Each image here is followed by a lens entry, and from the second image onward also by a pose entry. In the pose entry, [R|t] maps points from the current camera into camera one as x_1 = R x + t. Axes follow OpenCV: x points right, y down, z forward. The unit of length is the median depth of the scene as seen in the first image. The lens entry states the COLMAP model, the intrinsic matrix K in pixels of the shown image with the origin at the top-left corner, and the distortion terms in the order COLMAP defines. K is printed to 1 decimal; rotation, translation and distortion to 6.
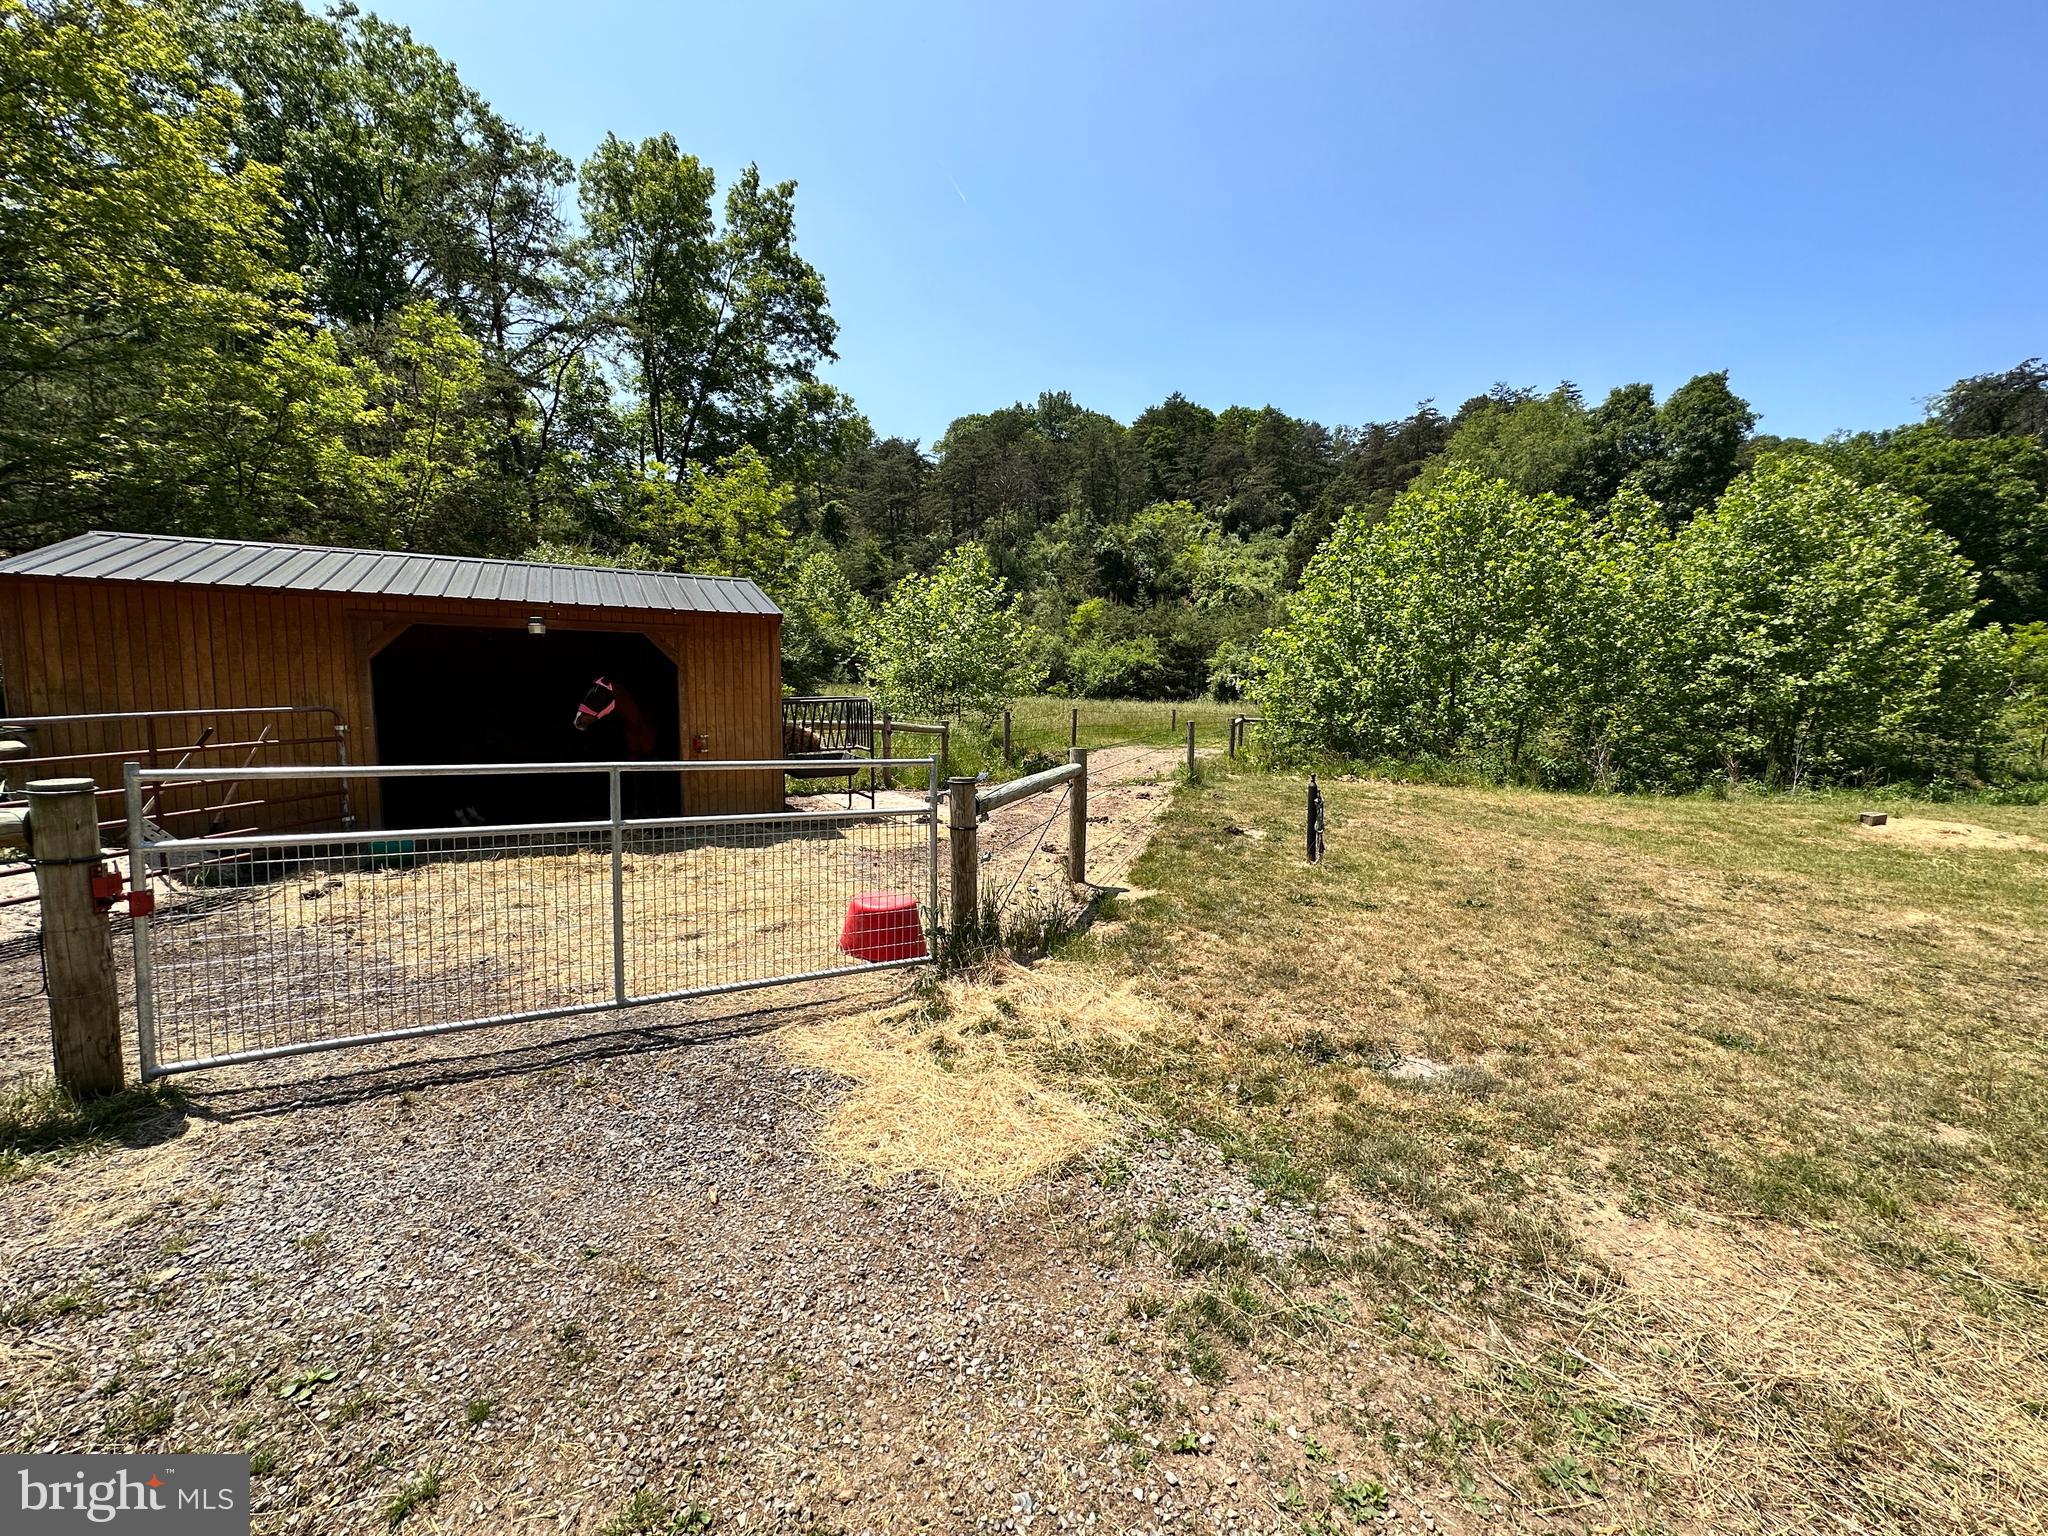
lens RADIAL K [[815.1, 0, 1023.4], [0, 815.1, 767.1], [0, 0, 1]] dist [-0.002594, 0.000353]
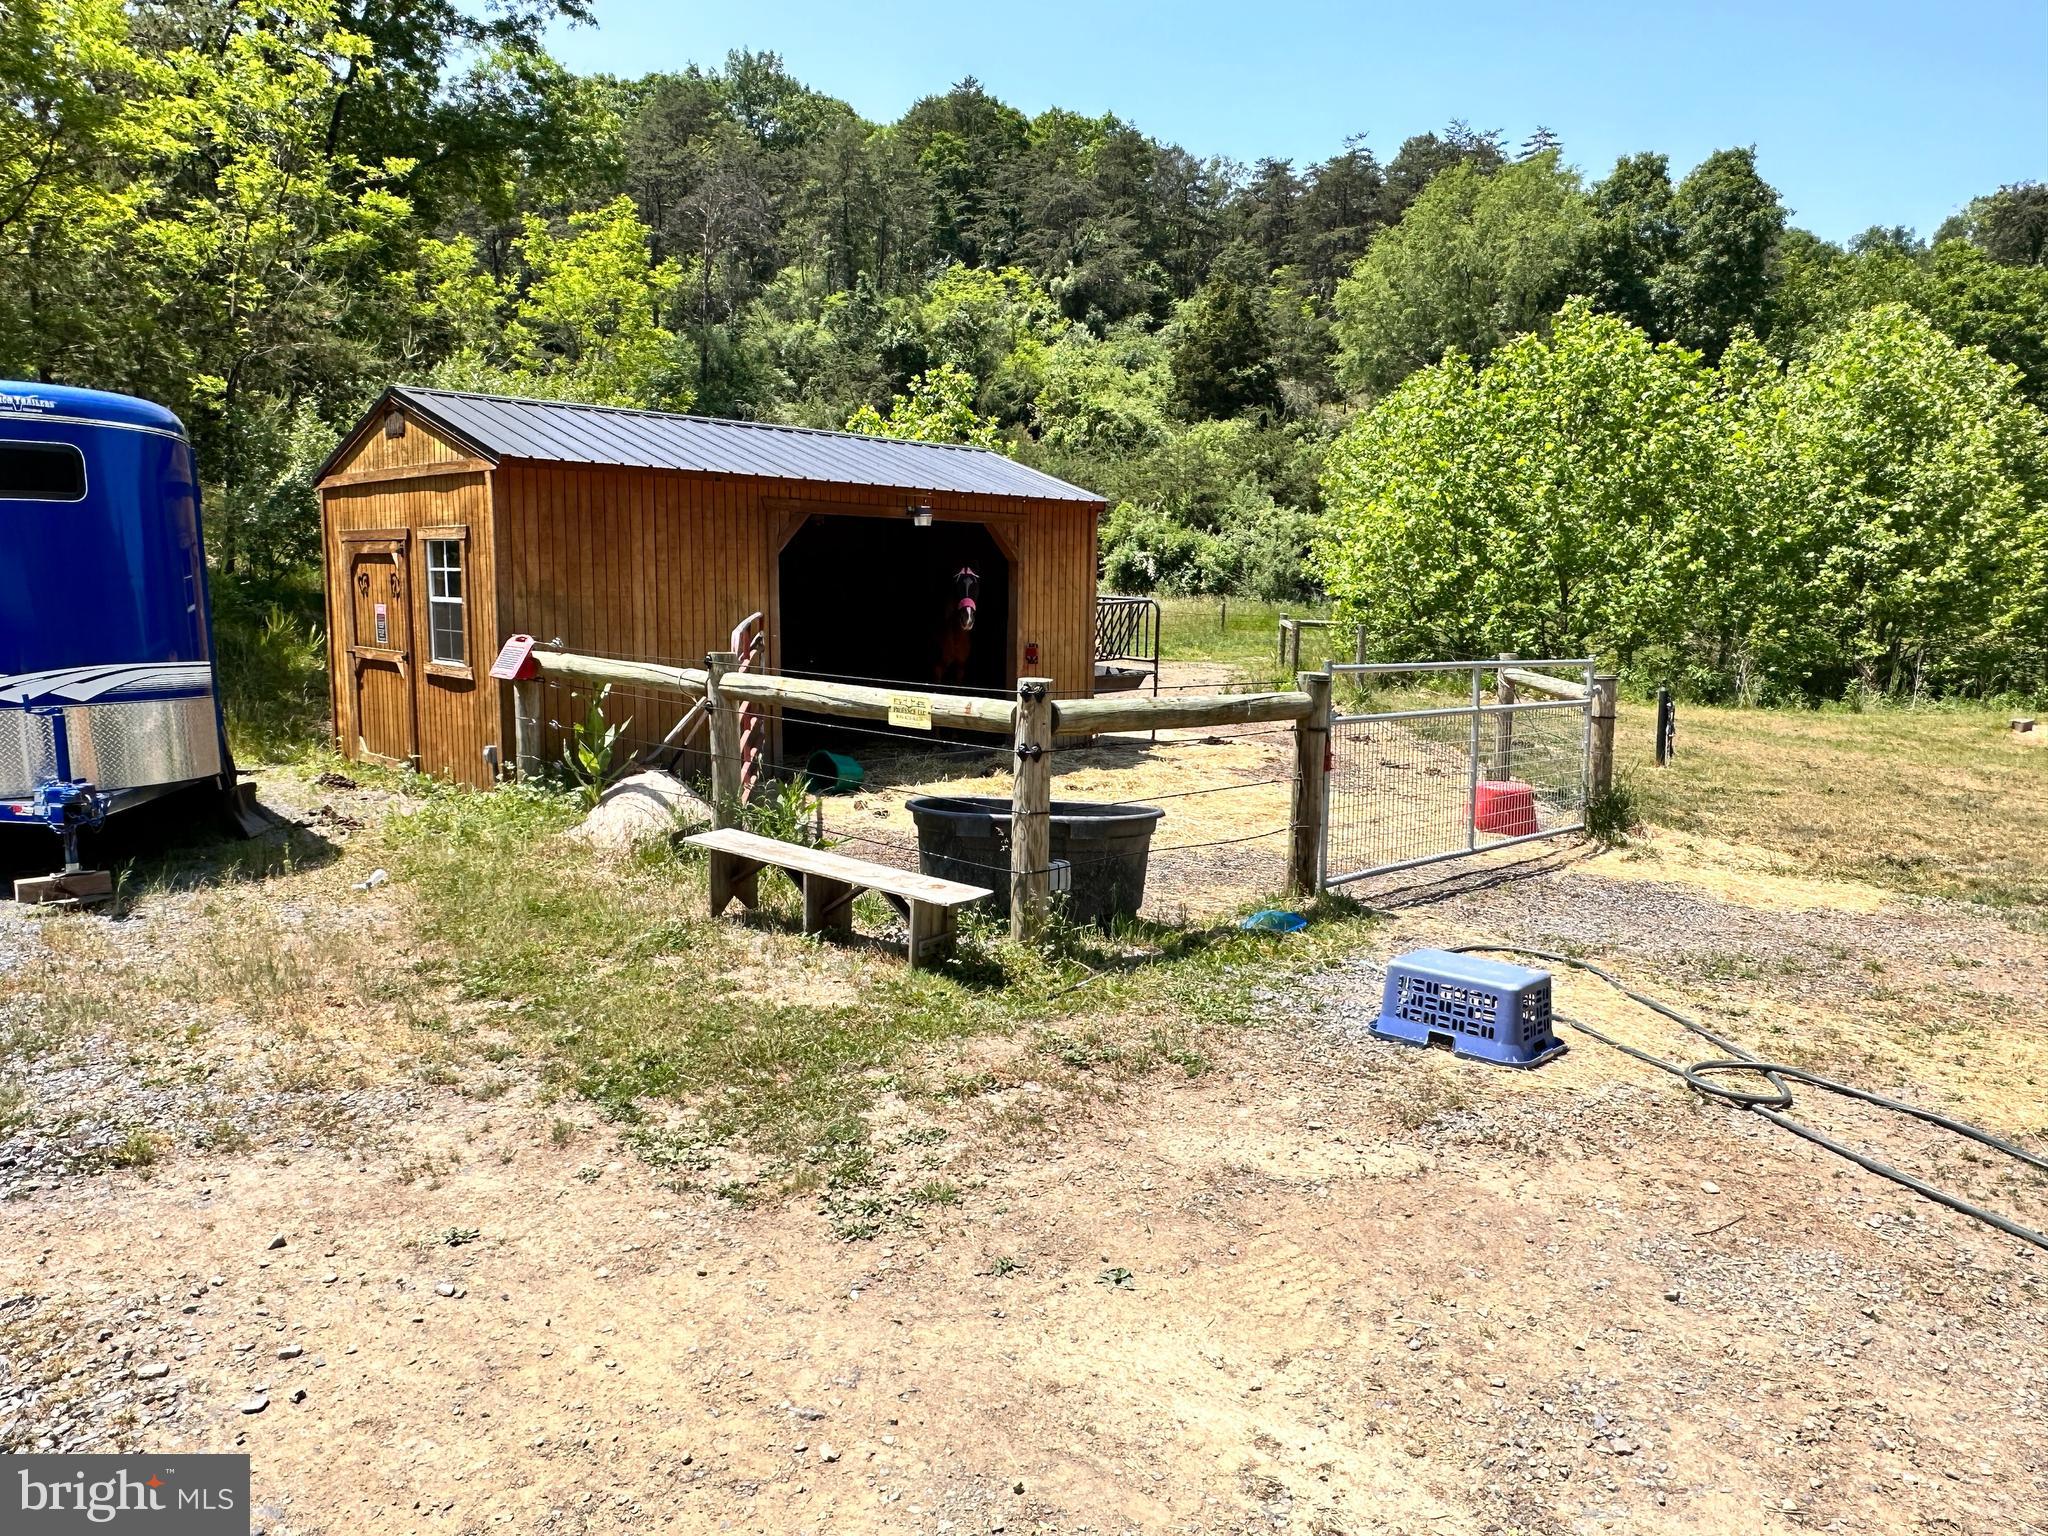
lens RADIAL K [[1414.9, 0, 1022.6], [0, 1414.9, 767.6], [0, 0, 1]] dist [-0.005412, 0.005878]
pose [[0.961616, -0.029041, 0.272859, -0.139915], [0.016626, 0.998723, 0.047701, 0.003385], [-0.273896, -0.041334, 0.960871, -0.073313]]
